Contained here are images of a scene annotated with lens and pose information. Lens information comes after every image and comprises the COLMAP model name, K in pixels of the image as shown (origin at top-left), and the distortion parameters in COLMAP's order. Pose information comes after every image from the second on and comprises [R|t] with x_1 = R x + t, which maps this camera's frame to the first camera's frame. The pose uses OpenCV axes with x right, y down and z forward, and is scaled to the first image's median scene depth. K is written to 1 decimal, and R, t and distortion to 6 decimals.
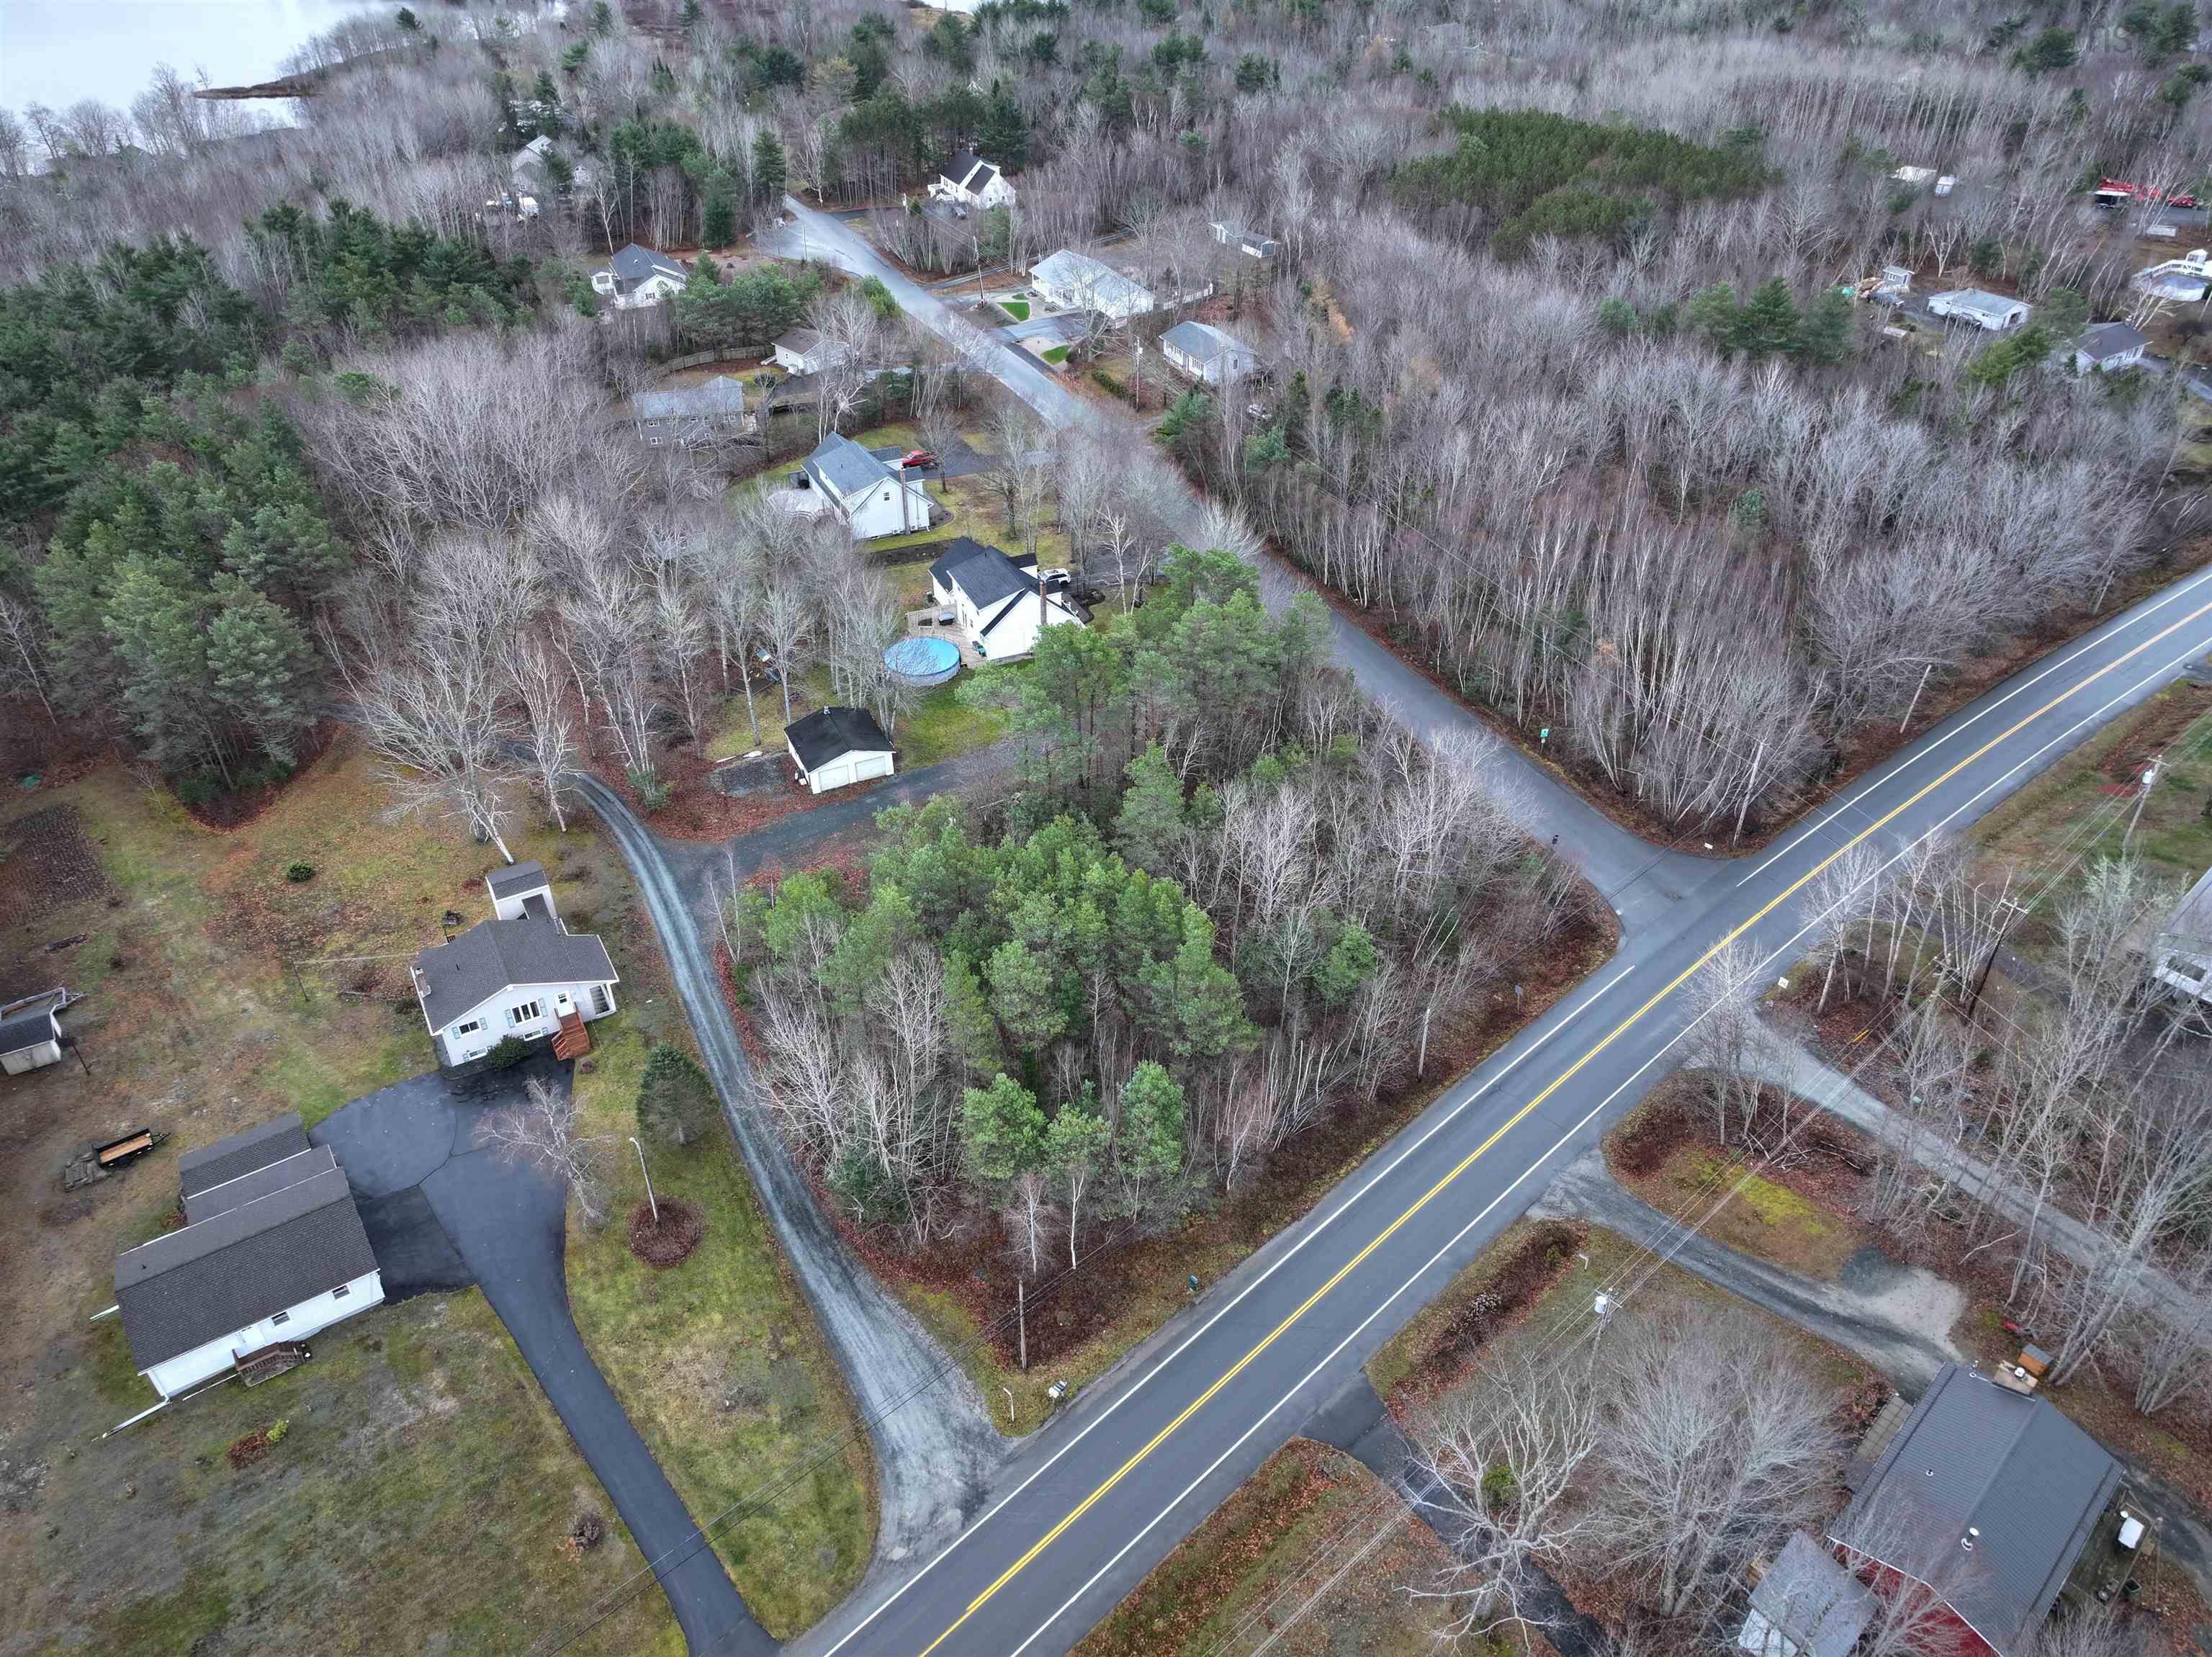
lens RADIAL K [[1551.3, 0, 1108.2], [0, 1551.3, 829.8], [0, 0, 1]] dist [-0.002075, 0.018904]
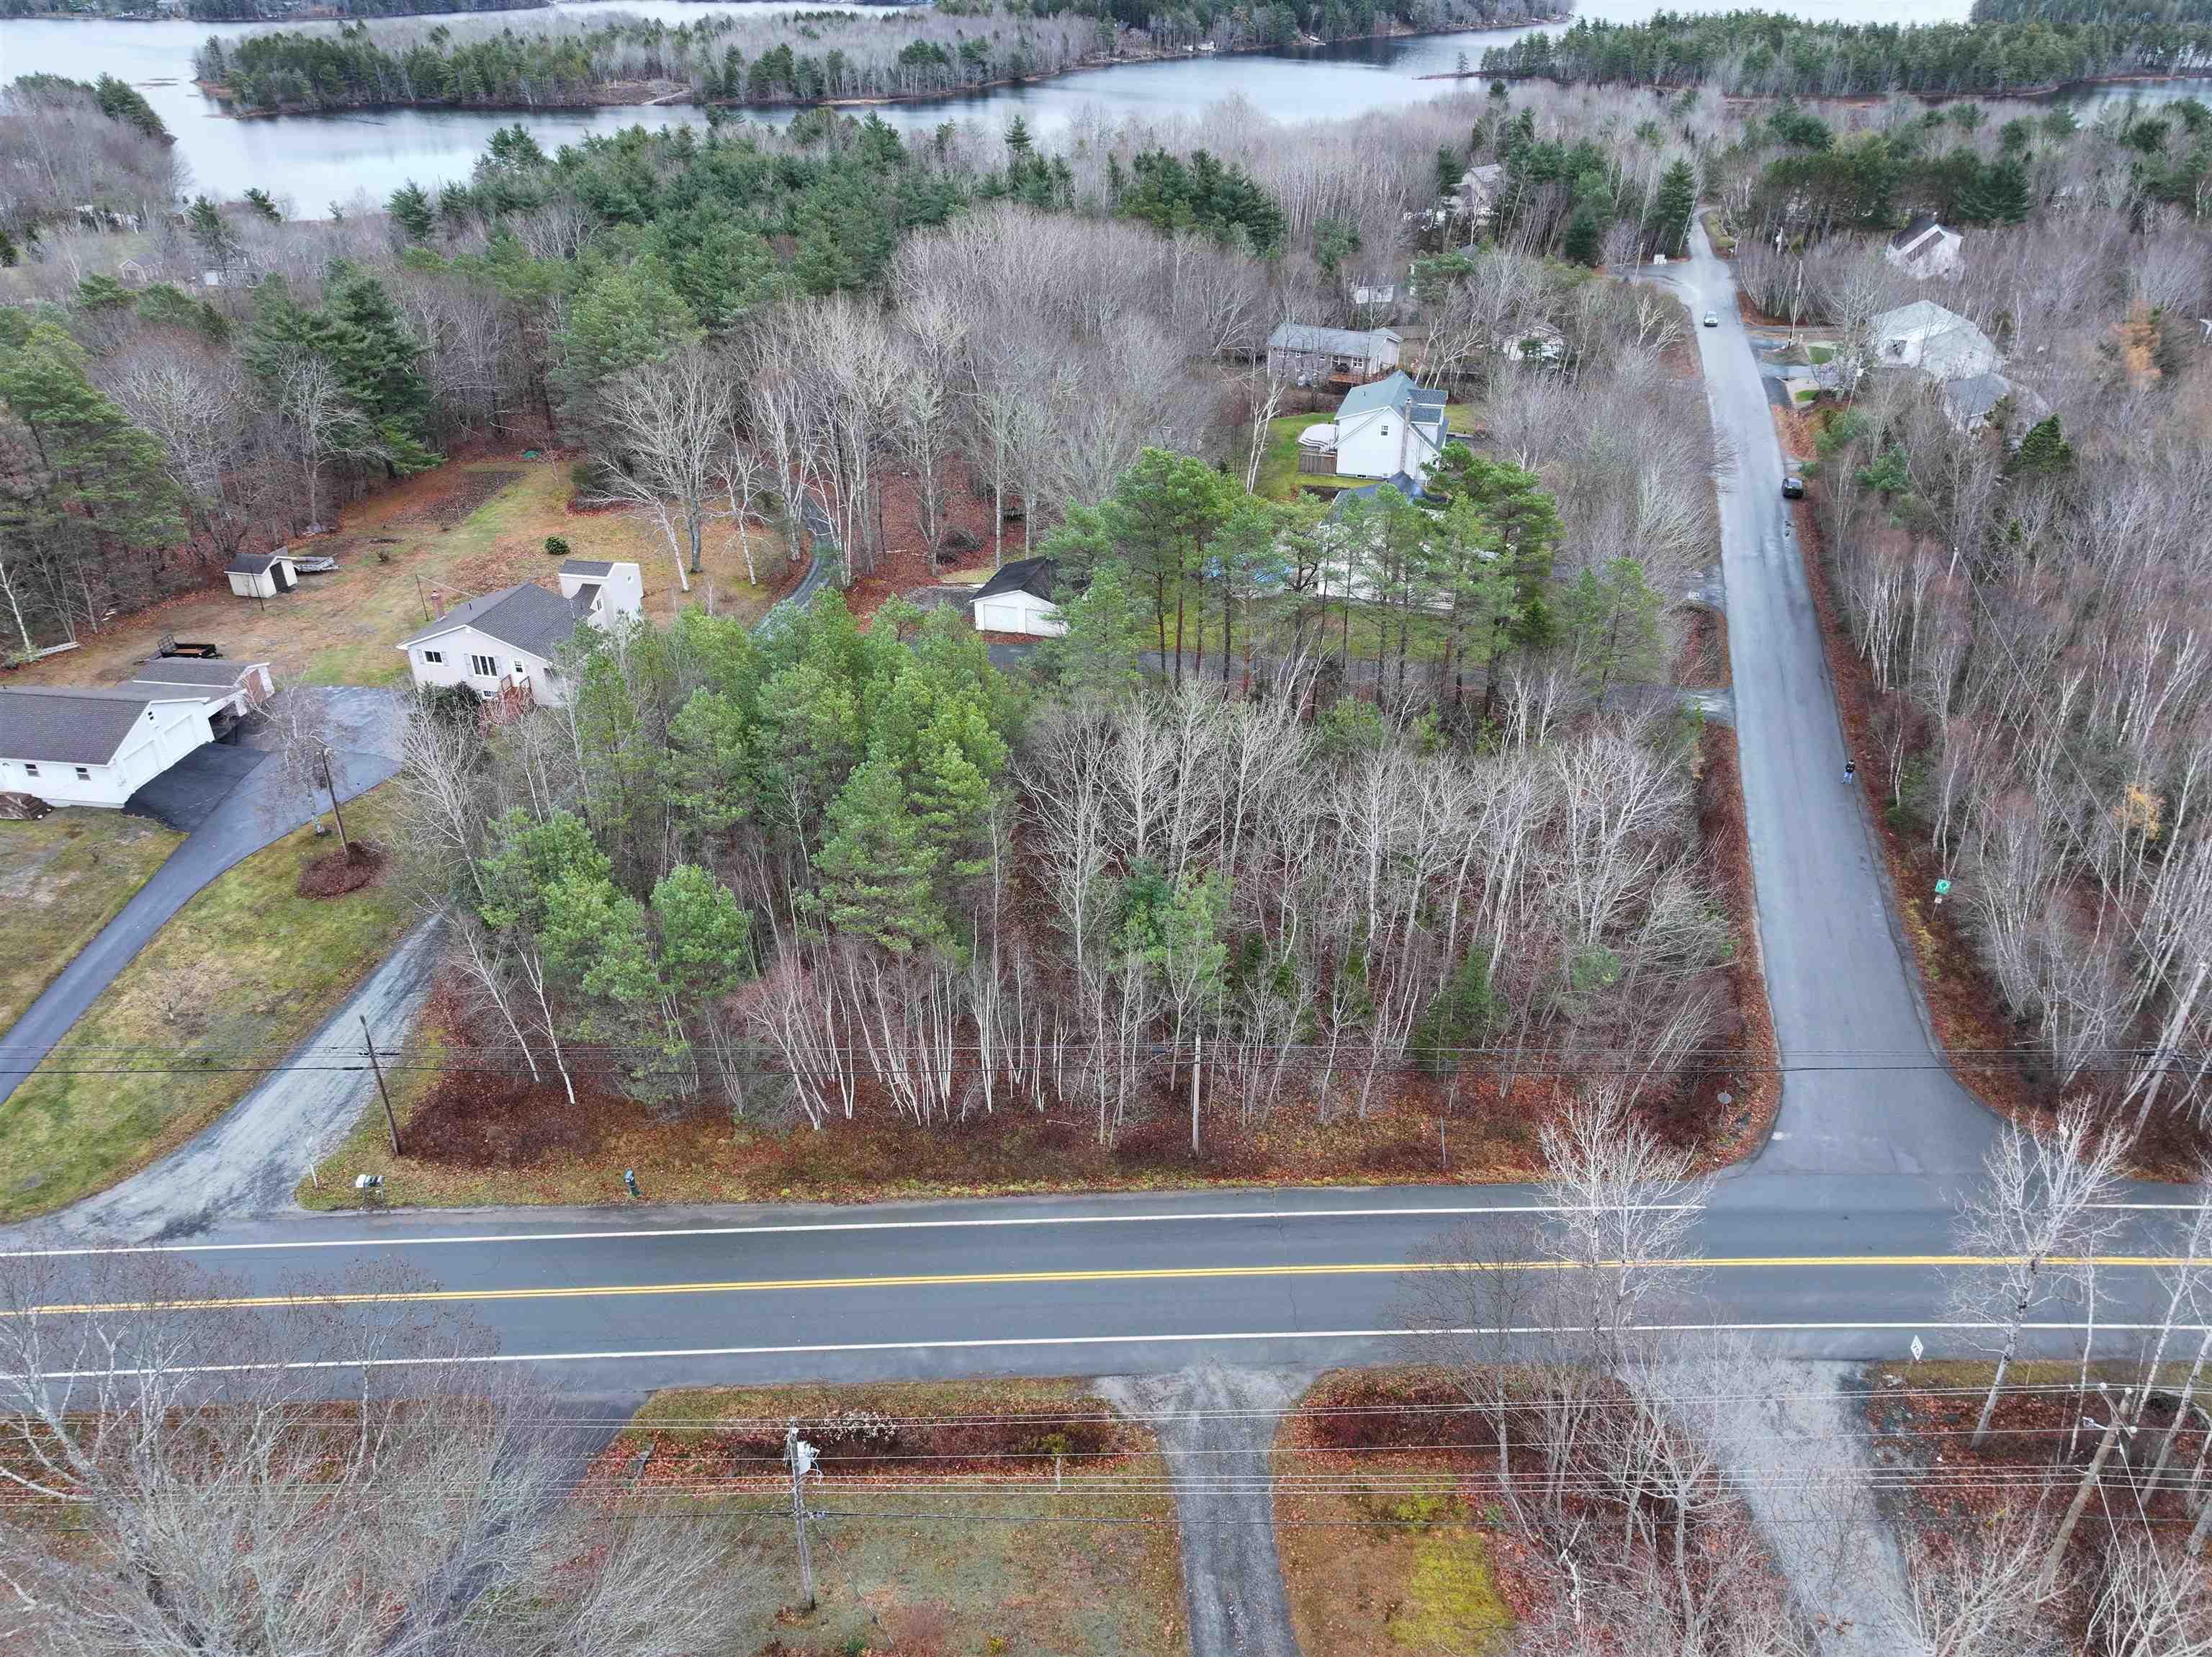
lens RADIAL K [[1551.3, 0, 1107.8], [0, 1551.3, 834.8], [0, 0, 1]] dist [-0.002075, 0.018904]
pose [[0.746658, 0.334638, -0.574908, 0.513257], [-0.387973, 0.921105, 0.032272, 0.033769], [0.540350, 0.198953, 0.817581, 0.451638]]
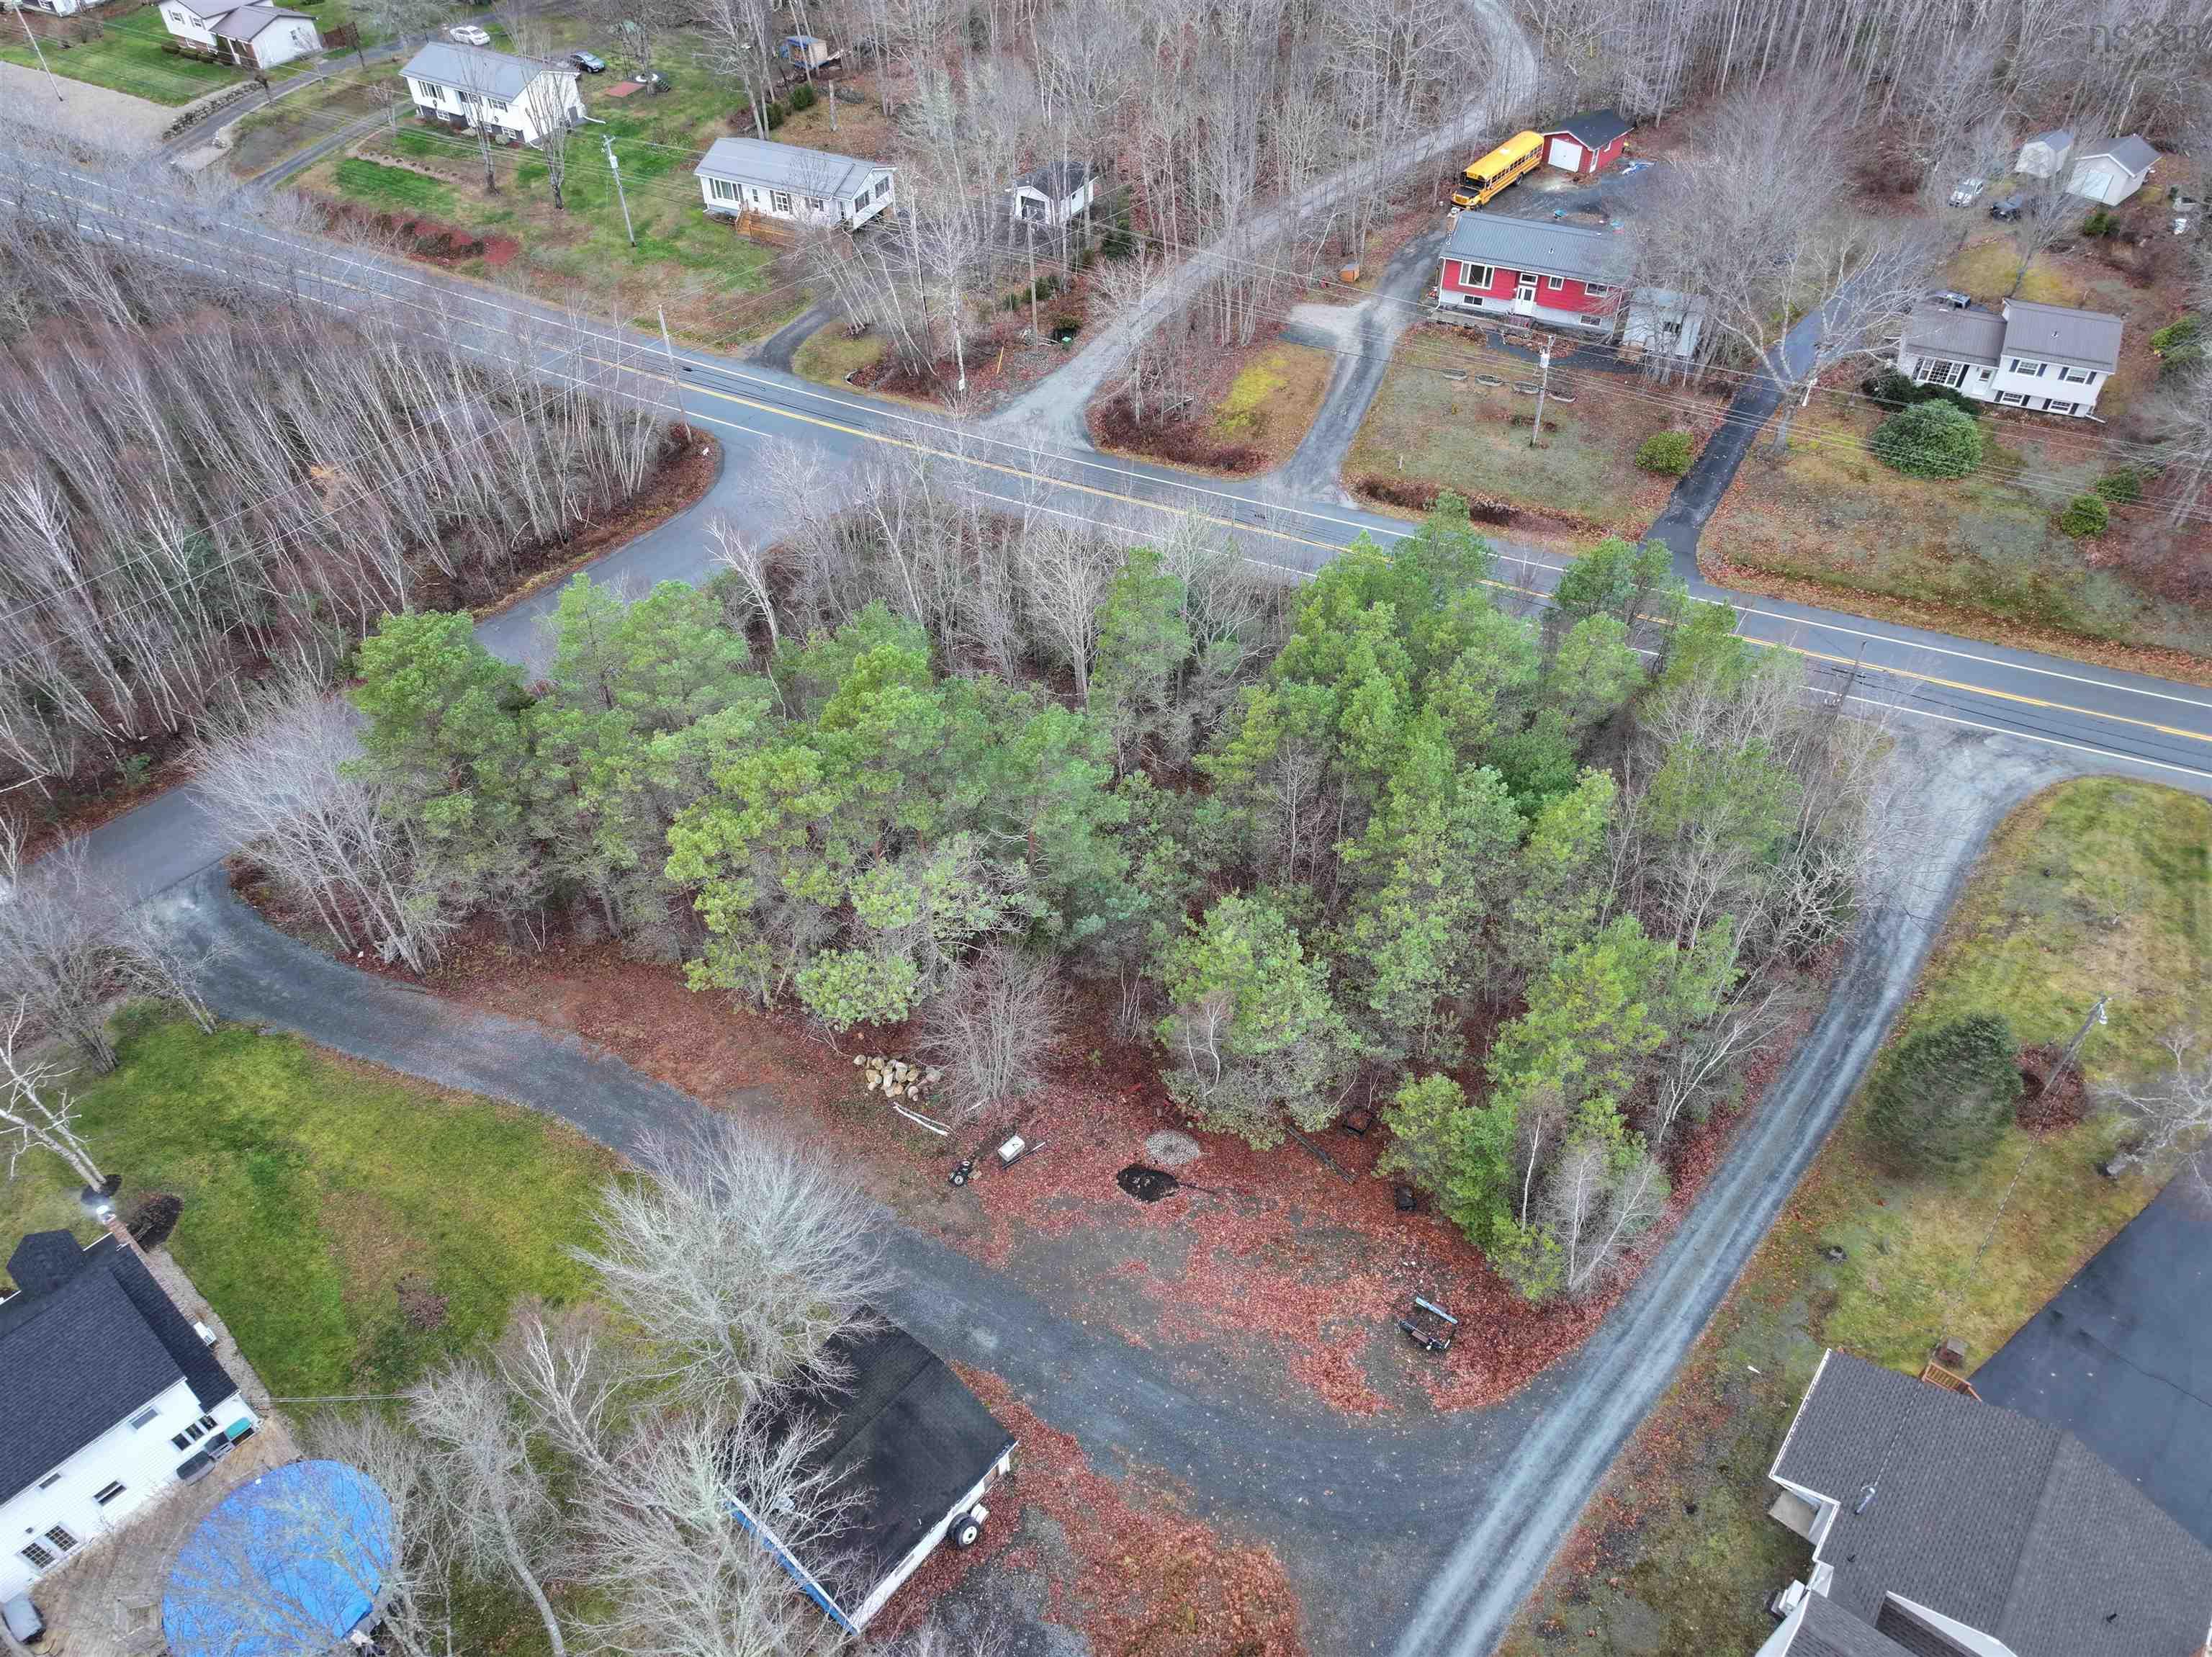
lens RADIAL K [[1551.3, 0, 1105.9], [0, 1551.3, 837.8], [0, 0, 1]] dist [-0.002075, 0.018904]
pose [[-0.392785, -0.646933, 0.653604, -0.464228], [0.543822, 0.409743, 0.732372, -0.491322], [-0.741605, 0.643109, 0.190875, 1.010056]]
